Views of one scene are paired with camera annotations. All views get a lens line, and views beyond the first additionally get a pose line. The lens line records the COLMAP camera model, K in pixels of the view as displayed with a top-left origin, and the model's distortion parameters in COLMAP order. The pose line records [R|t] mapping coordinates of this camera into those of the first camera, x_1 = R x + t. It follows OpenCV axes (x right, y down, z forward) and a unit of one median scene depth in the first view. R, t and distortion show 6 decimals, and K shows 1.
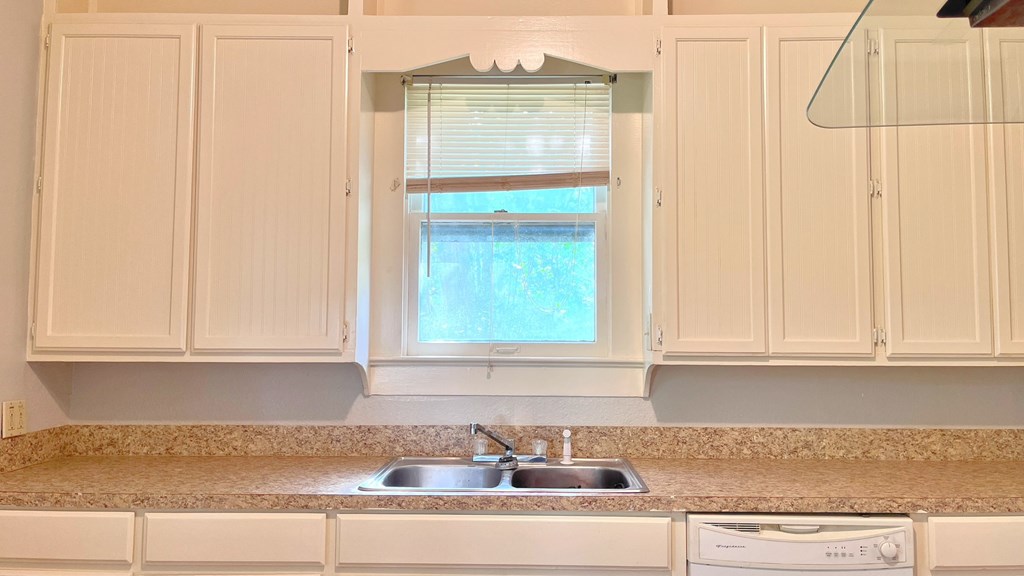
lens RADIAL K [[777.3, 0, 525.2], [0, 777.3, 282.8], [0, 0, 1]] dist [0.081417, -0.099656]
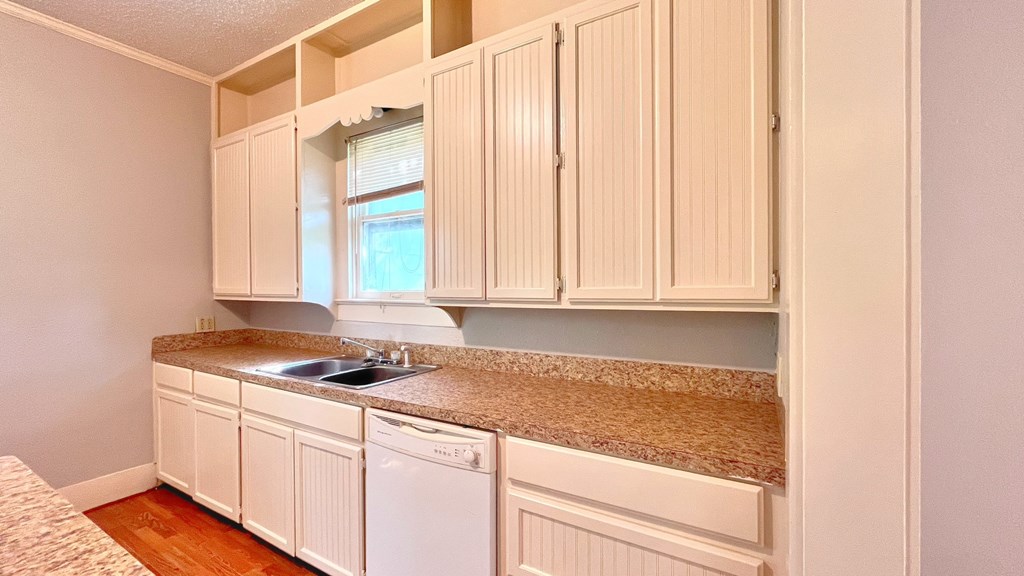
lens RADIAL K [[413.9, 0, 511.8], [0, 413.9, 291.4], [0, 0, 1]] dist [-0.001133, 0.000569]
pose [[0.867359, -0.002508, -0.497676, 0.640075], [0.038754, 0.997291, 0.062516, 0.032701], [0.496171, -0.073510, 0.865107, 0.373997]]
